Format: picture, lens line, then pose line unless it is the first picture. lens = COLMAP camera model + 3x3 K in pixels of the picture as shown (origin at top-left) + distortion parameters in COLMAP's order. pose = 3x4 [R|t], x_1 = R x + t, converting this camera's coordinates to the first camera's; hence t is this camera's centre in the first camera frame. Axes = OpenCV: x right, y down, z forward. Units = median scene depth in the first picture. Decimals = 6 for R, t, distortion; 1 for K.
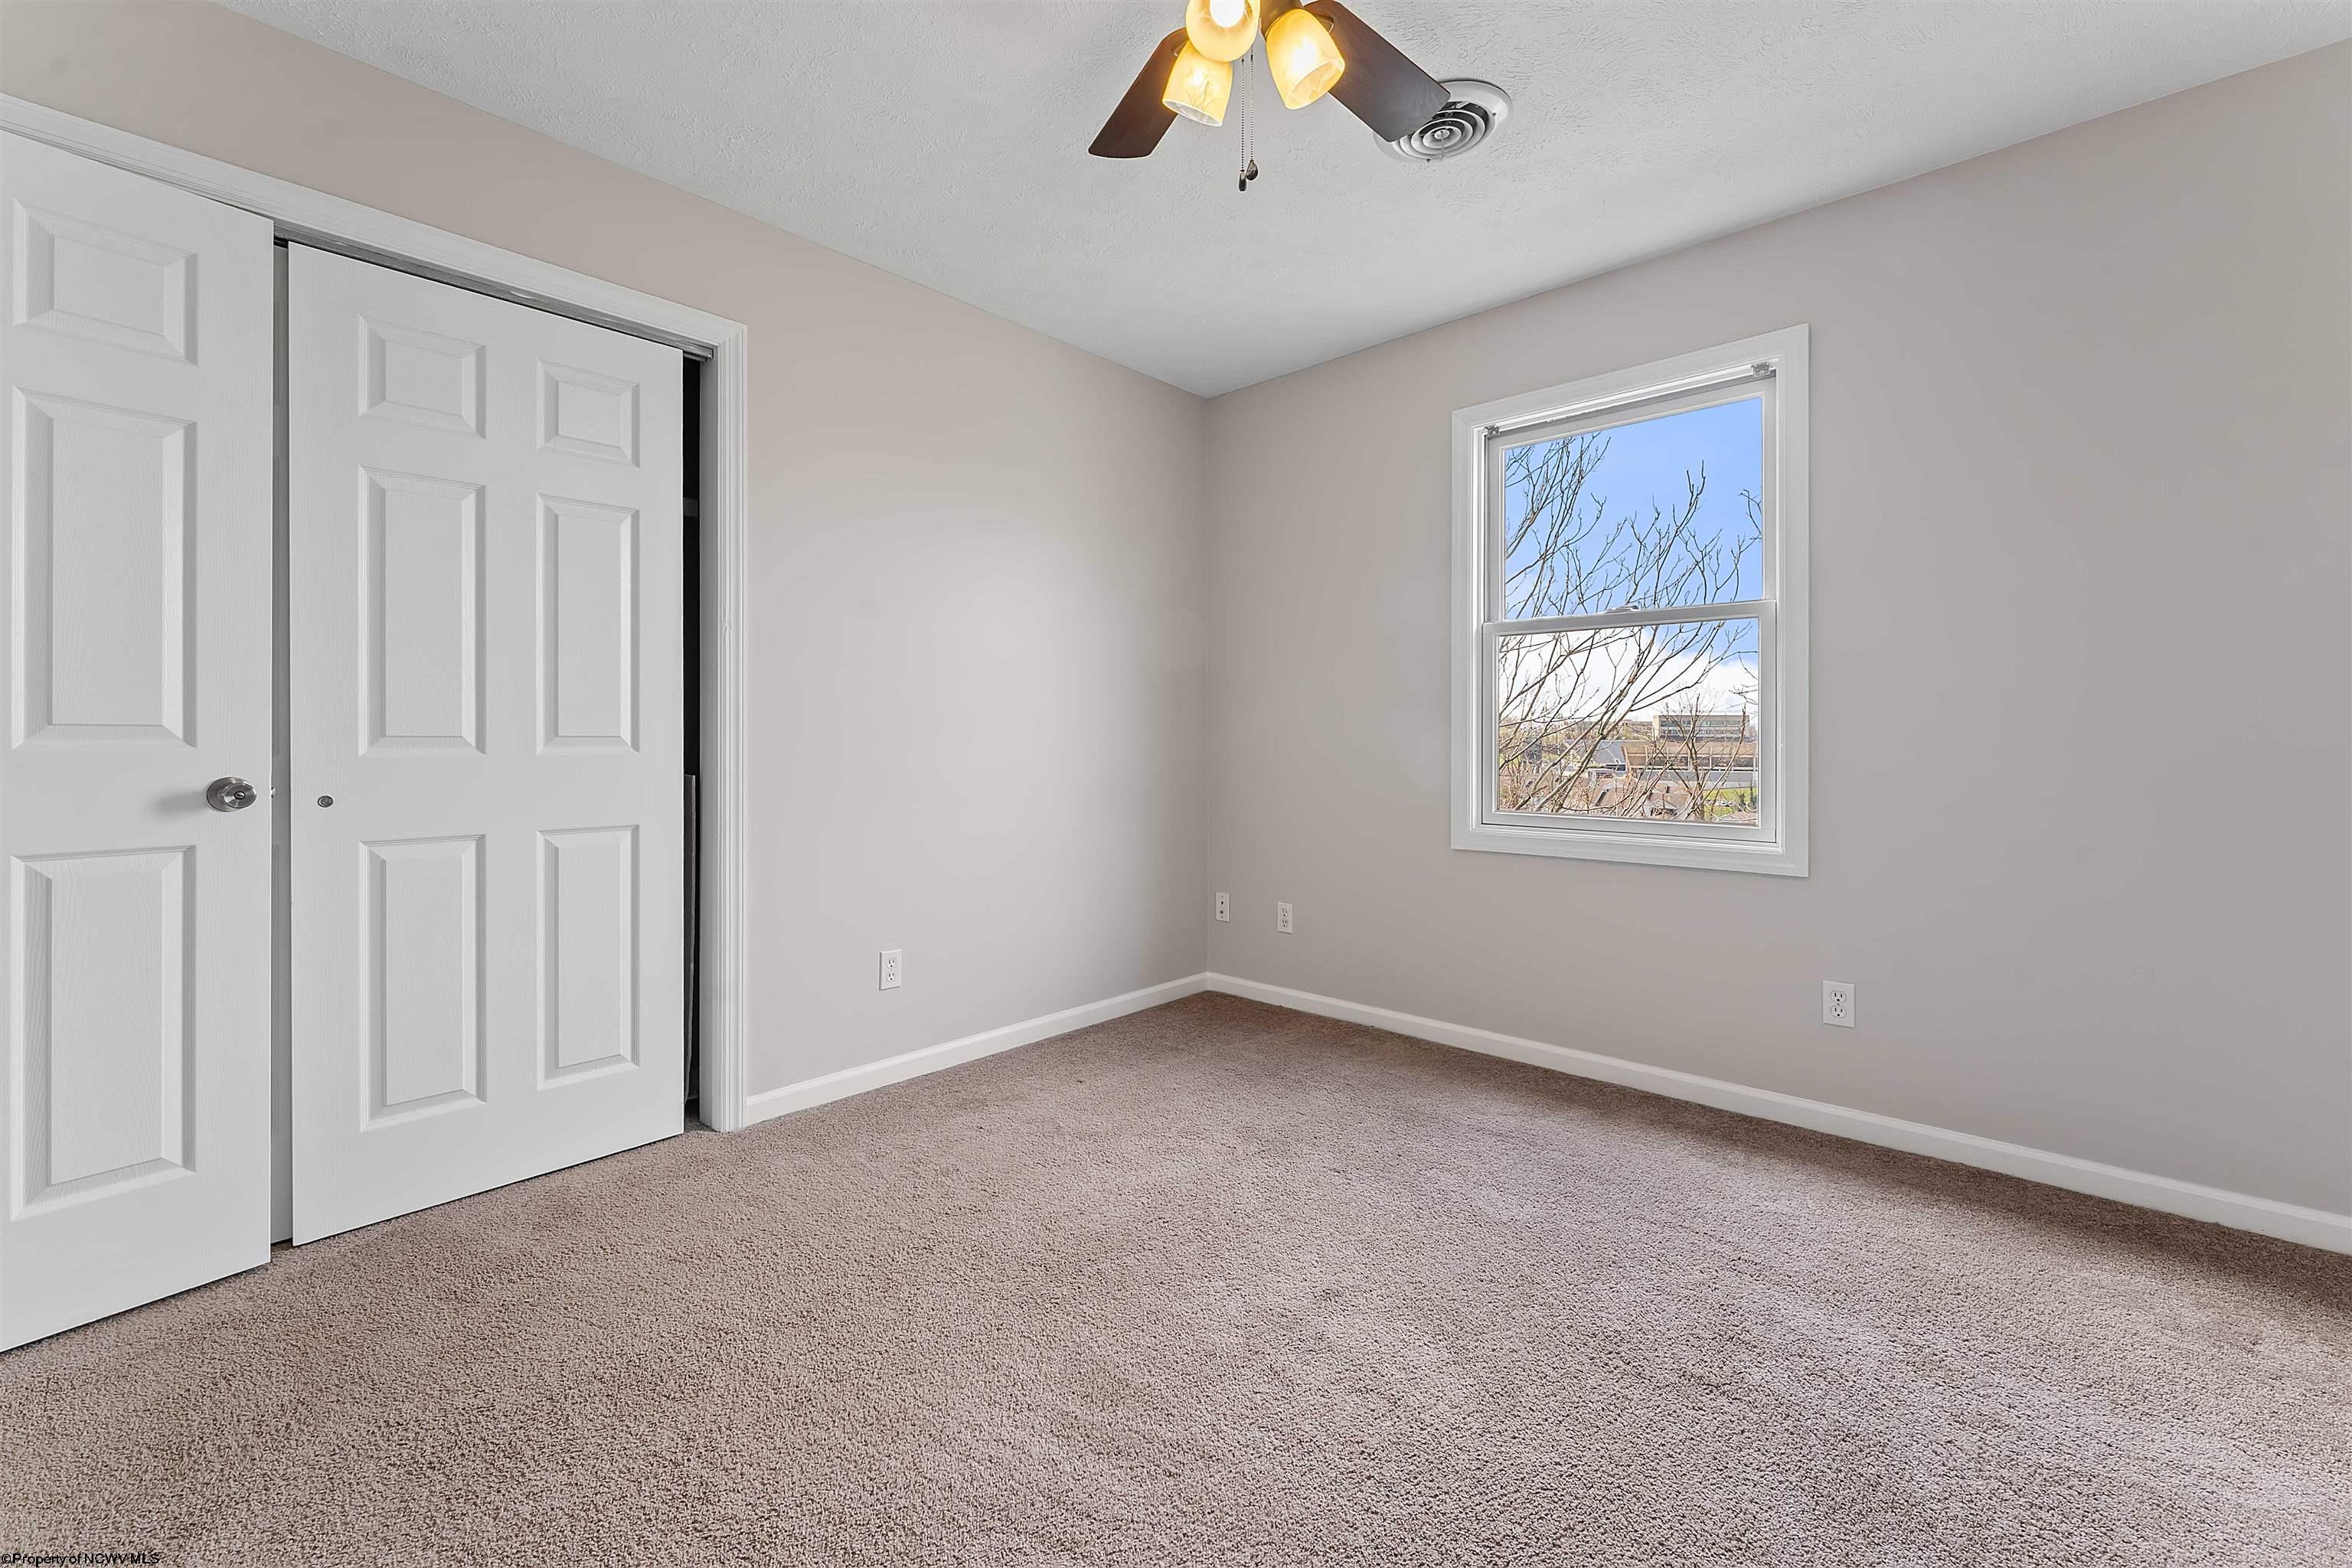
lens RADIAL K [[977.4, 0, 1171.1], [0, 977.4, 746.8], [0, 0, 1]] dist [-0.002405, -0.000280]
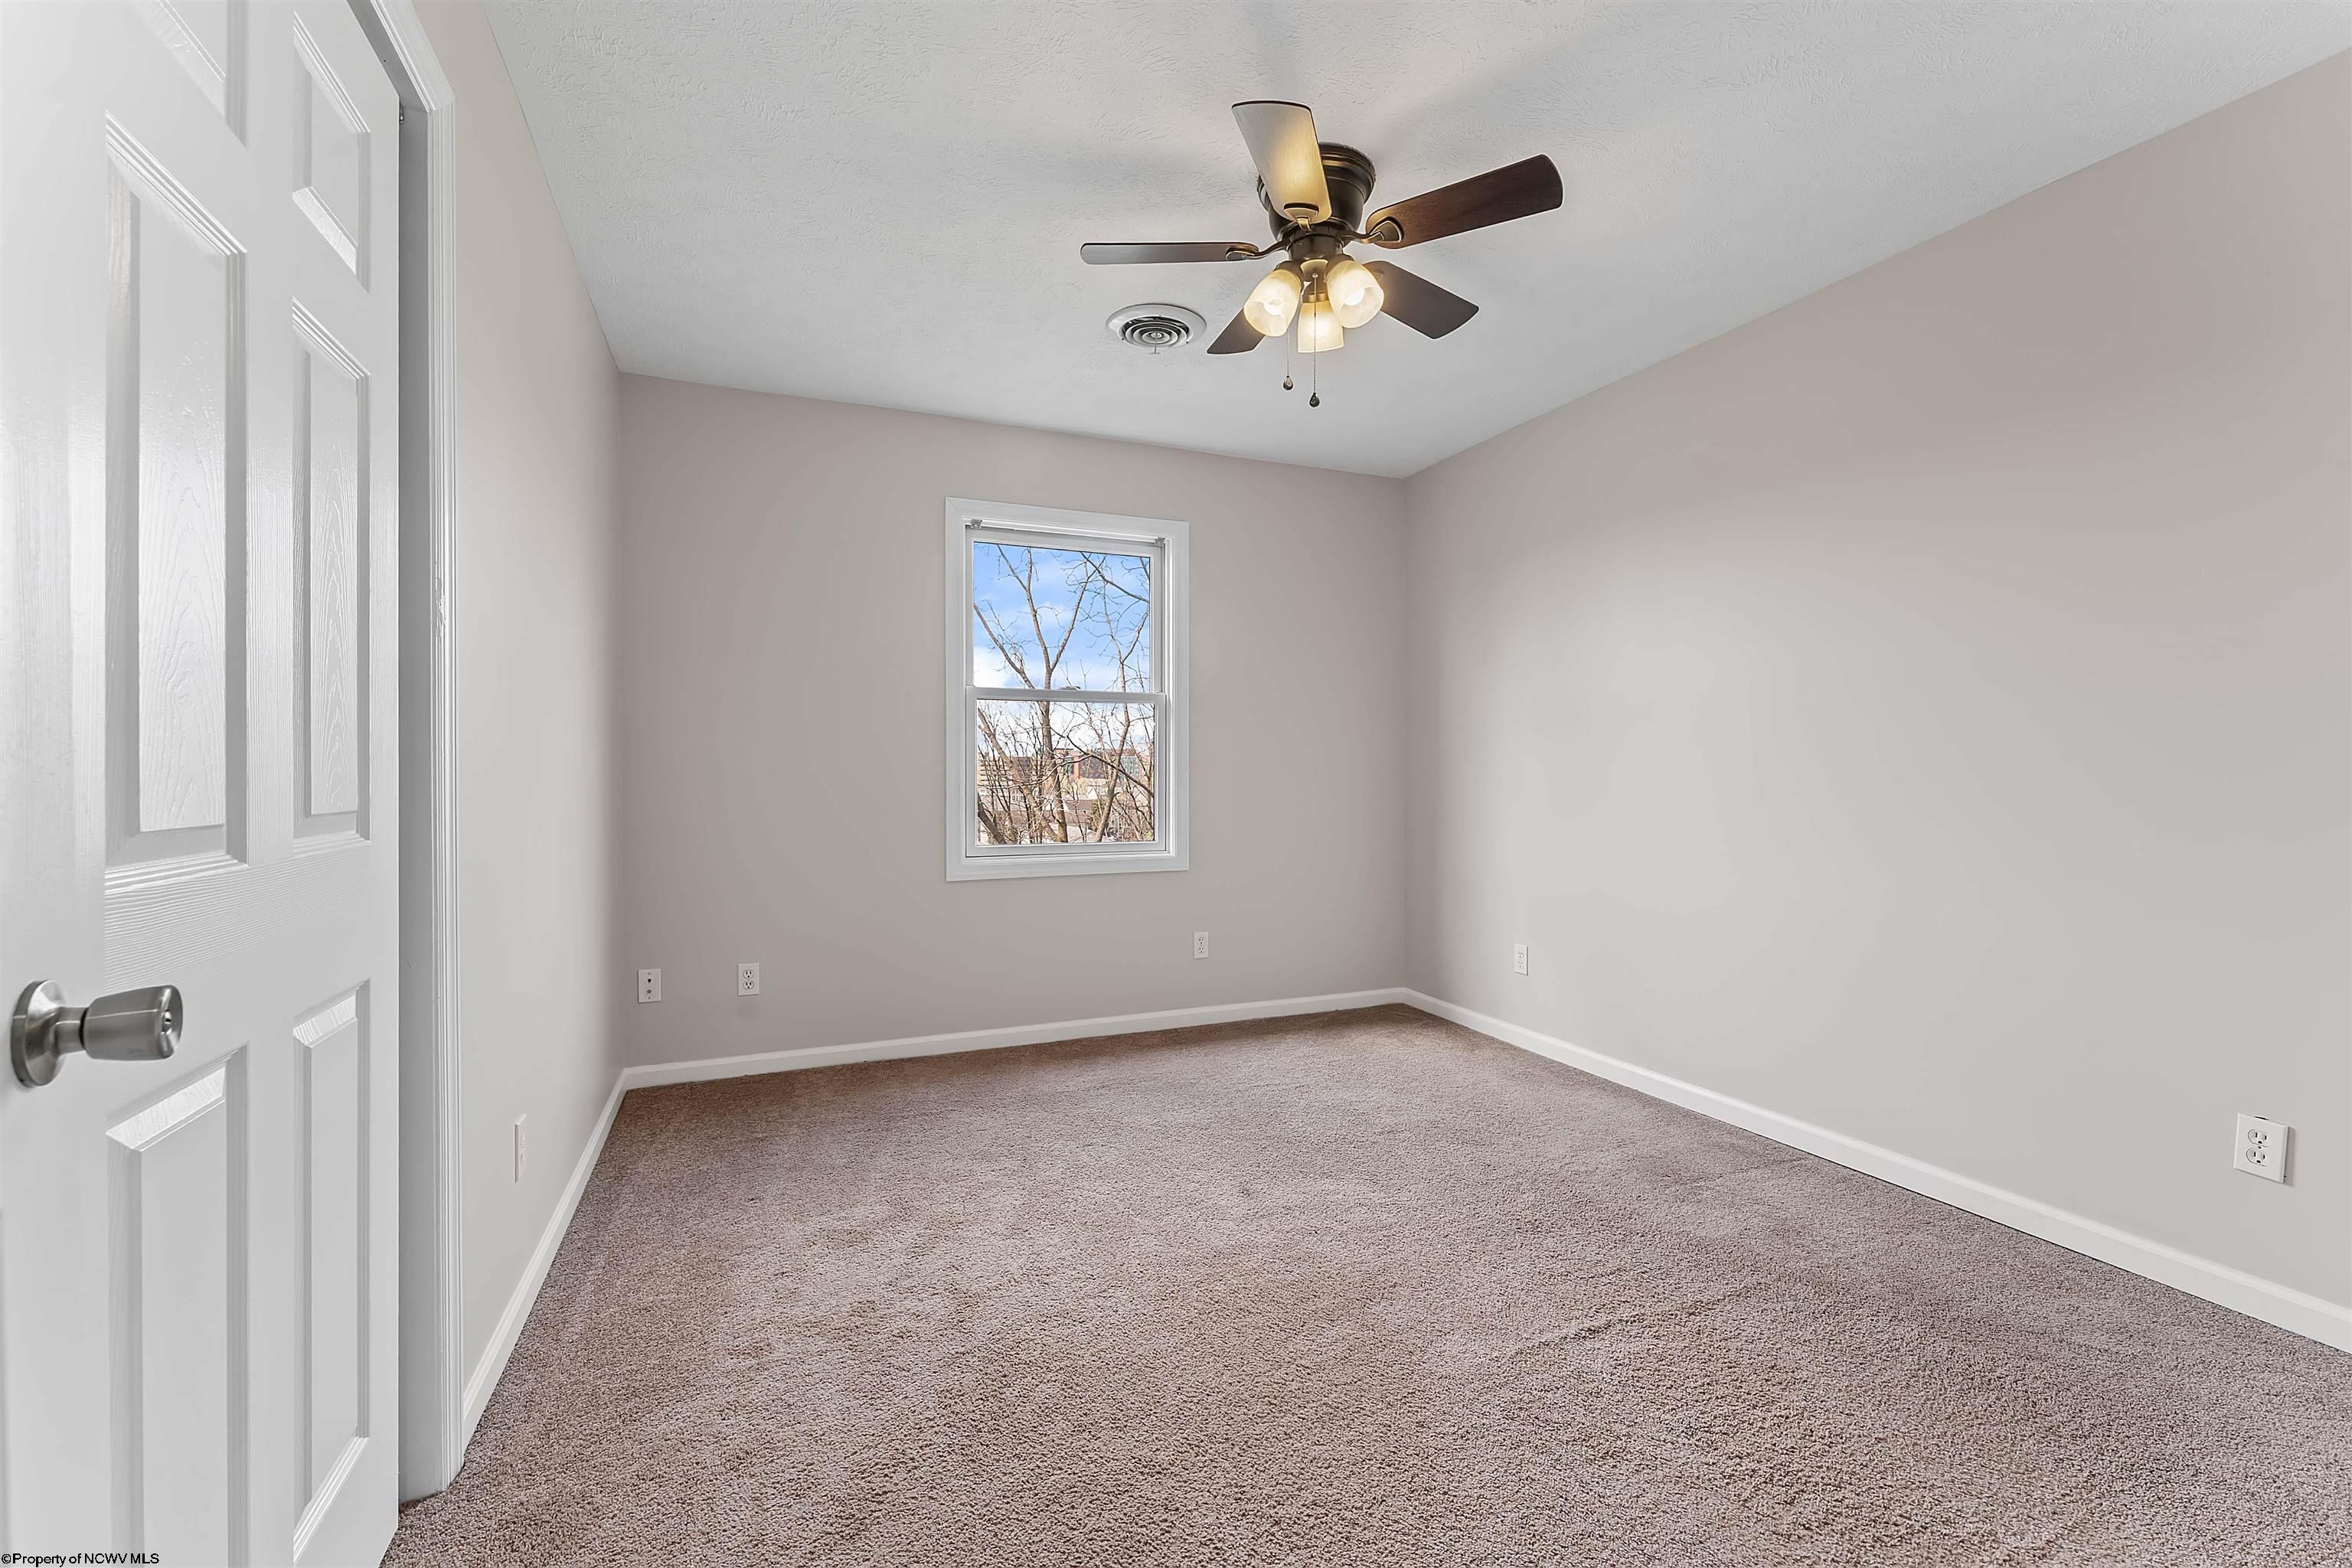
lens RADIAL K [[967.1, 0, 1176.0], [0, 967.1, 784.0], [0, 0, 1]] dist [0.000551, -0.000027]
pose [[0.405769, -0.013002, 0.913883, -0.767906], [0.006564, 0.999914, 0.011312, -0.024171], [-0.913952, 0.001408, 0.405819, 0.359936]]
